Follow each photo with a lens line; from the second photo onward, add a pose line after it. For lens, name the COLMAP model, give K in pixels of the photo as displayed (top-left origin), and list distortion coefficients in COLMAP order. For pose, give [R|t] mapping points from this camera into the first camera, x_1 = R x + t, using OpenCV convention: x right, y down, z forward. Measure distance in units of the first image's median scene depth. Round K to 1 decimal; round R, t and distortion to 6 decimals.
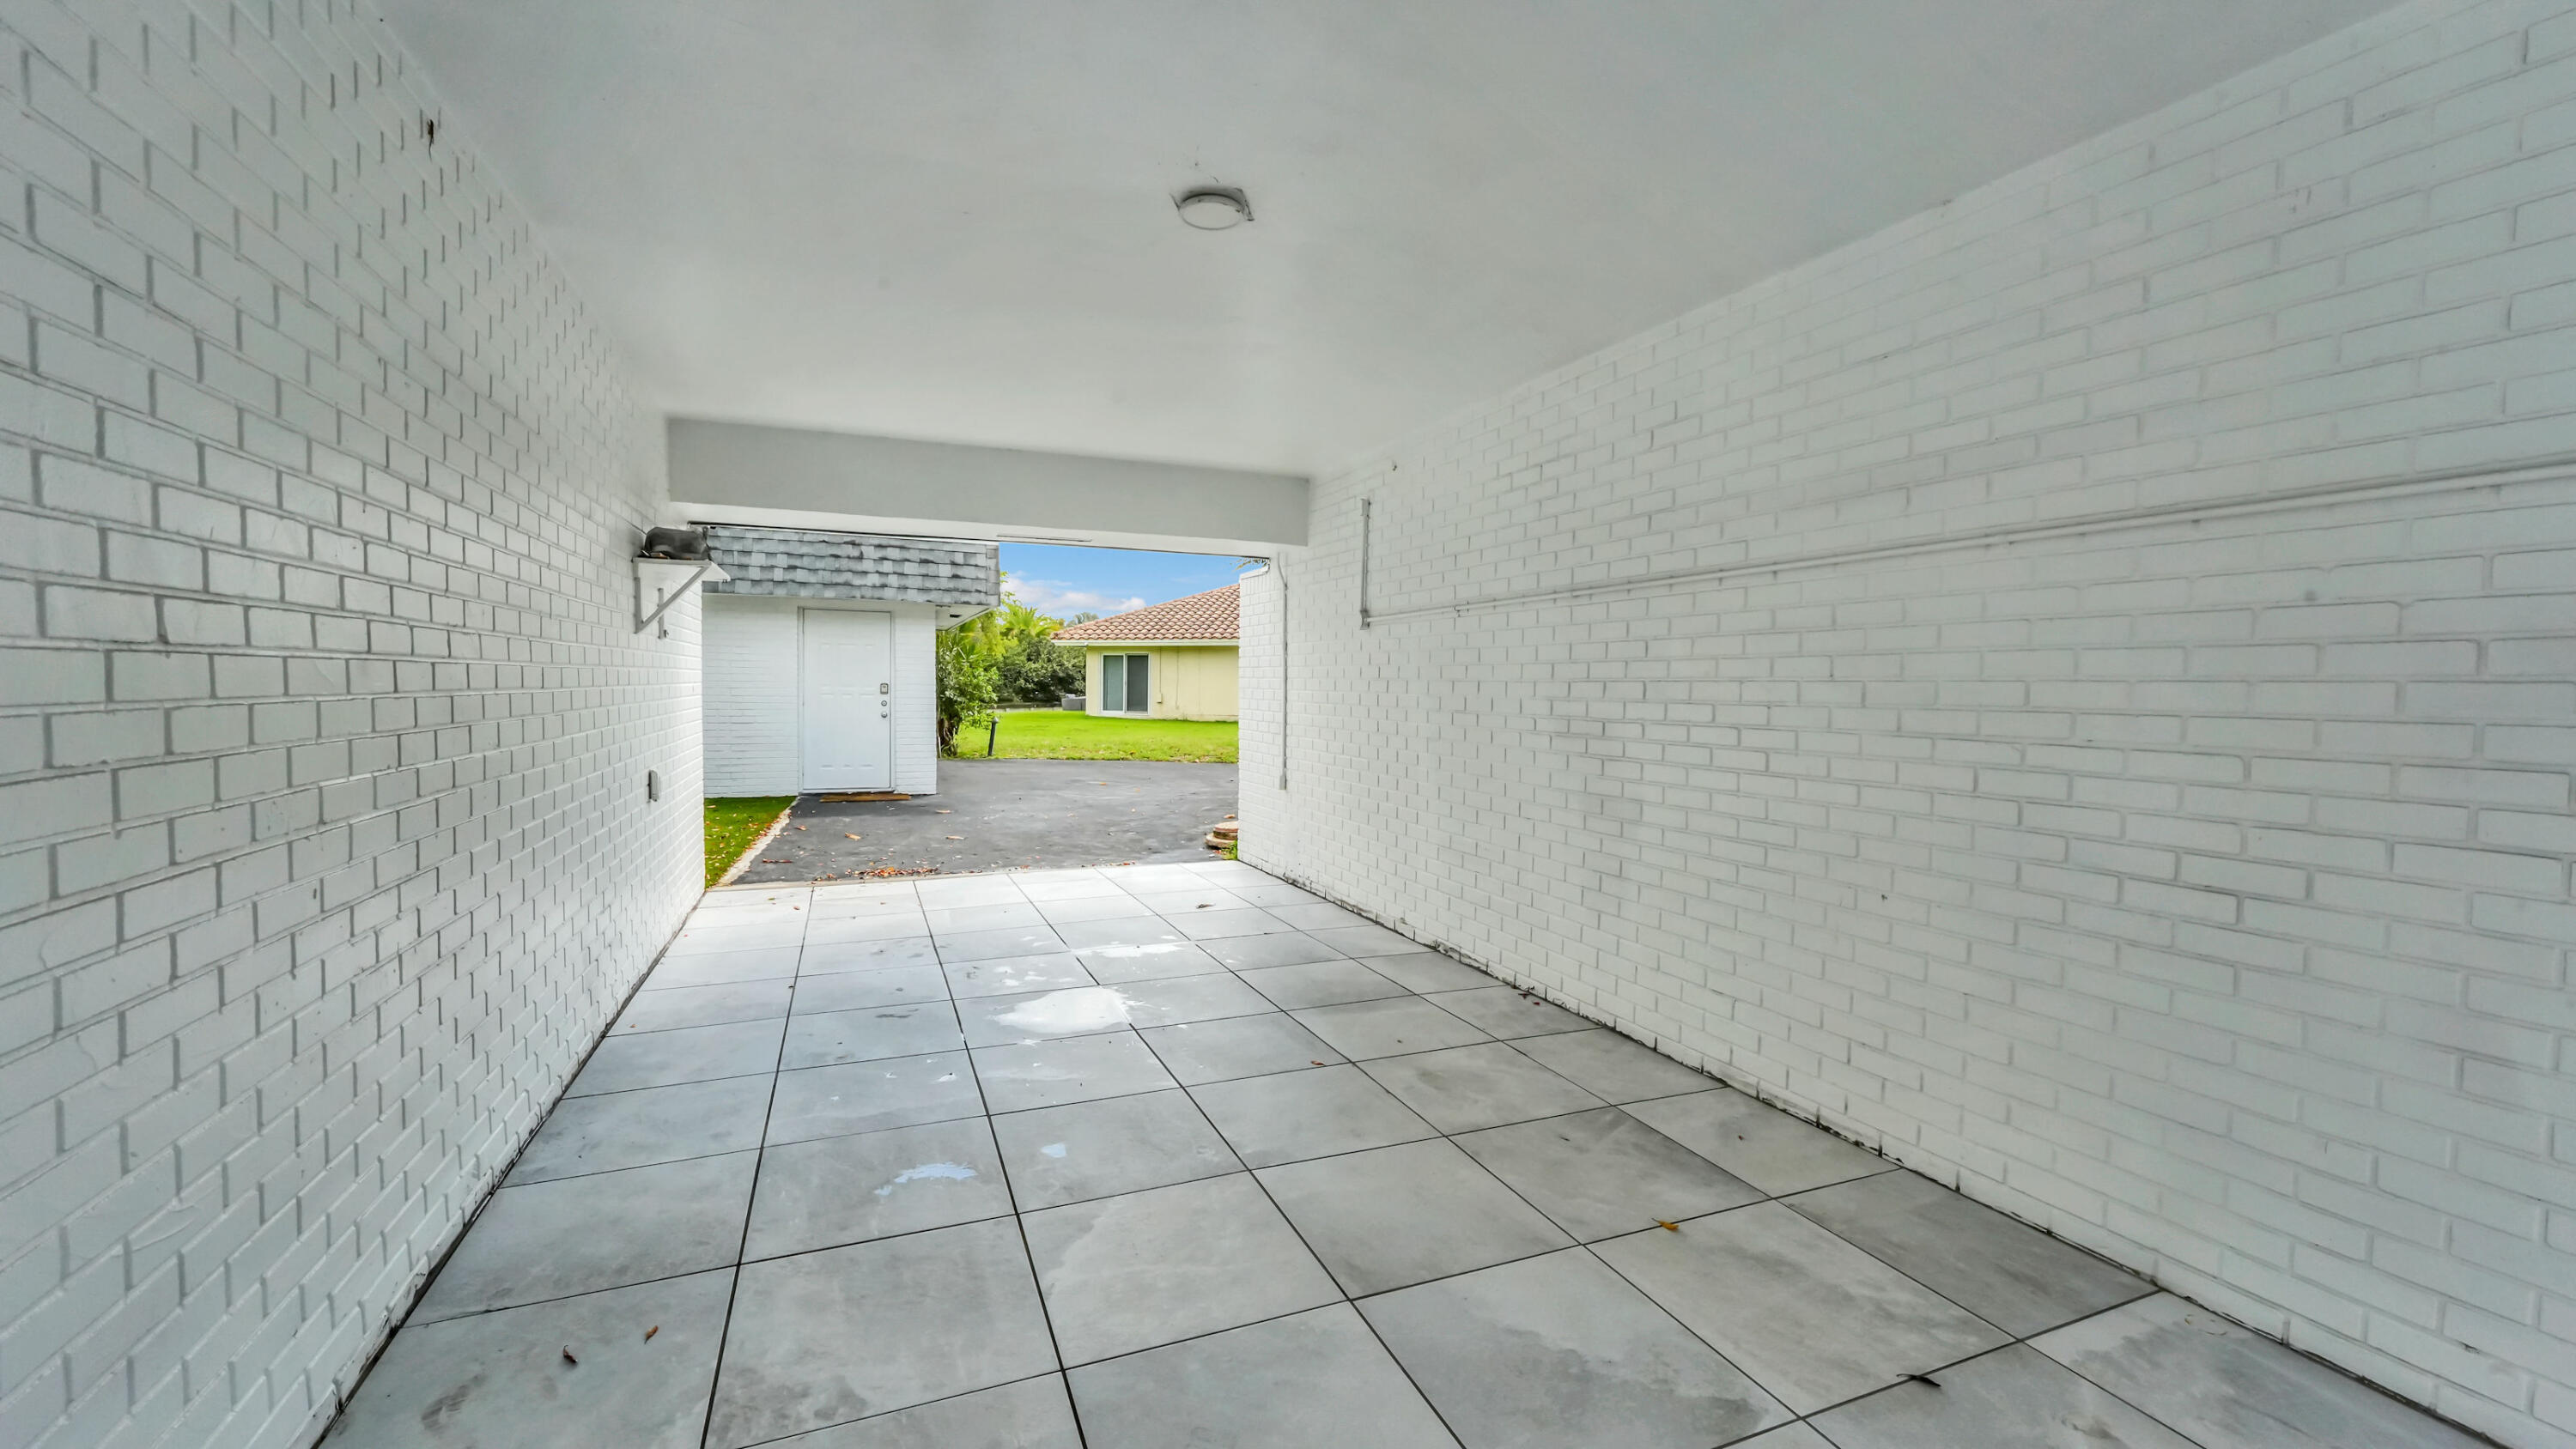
lens RADIAL K [[1010.4, 0, 1280.6], [0, 1010.4, 718.2], [0, 0, 1]] dist [-0.005947, 0.000475]
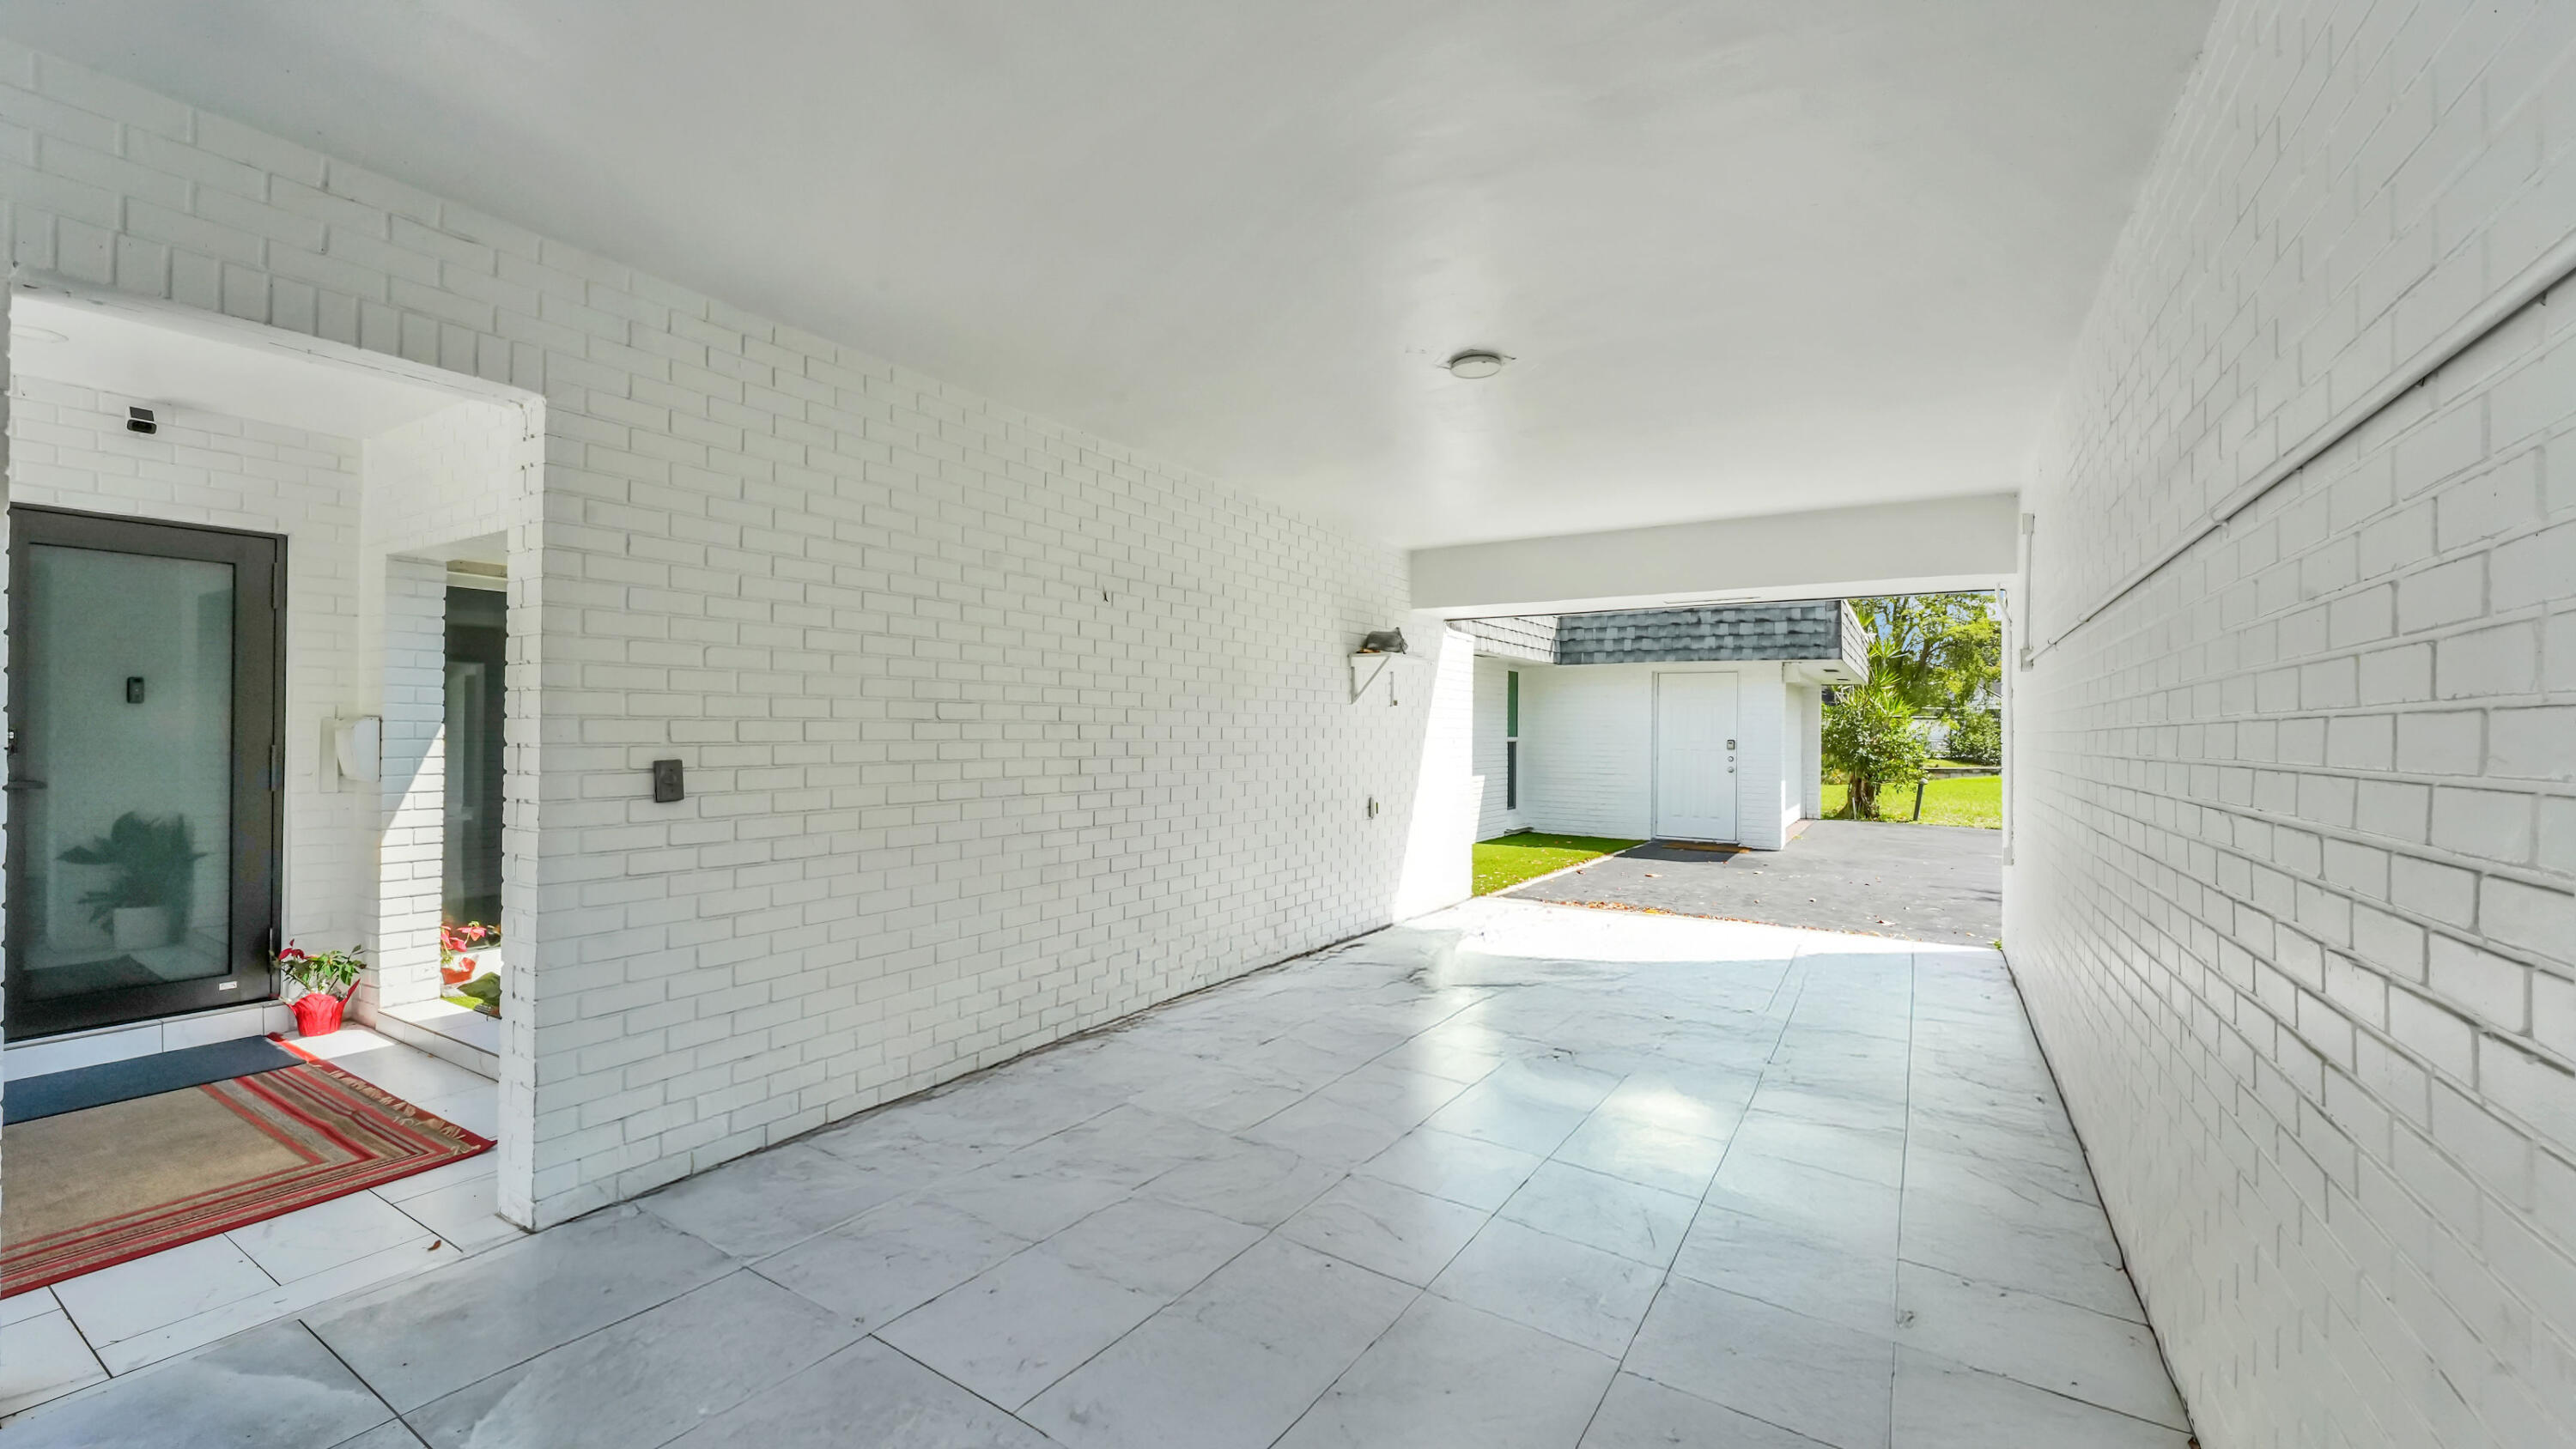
lens RADIAL K [[1010.4, 0, 1286.2], [0, 1010.4, 720.0], [0, 0, 1]] dist [-0.005947, 0.000475]
pose [[0.576122, -0.016760, -0.817192, 0.219892], [-0.029446, 0.998715, -0.041243, 0.001774], [0.816833, 0.047824, 0.574889, 0.024267]]
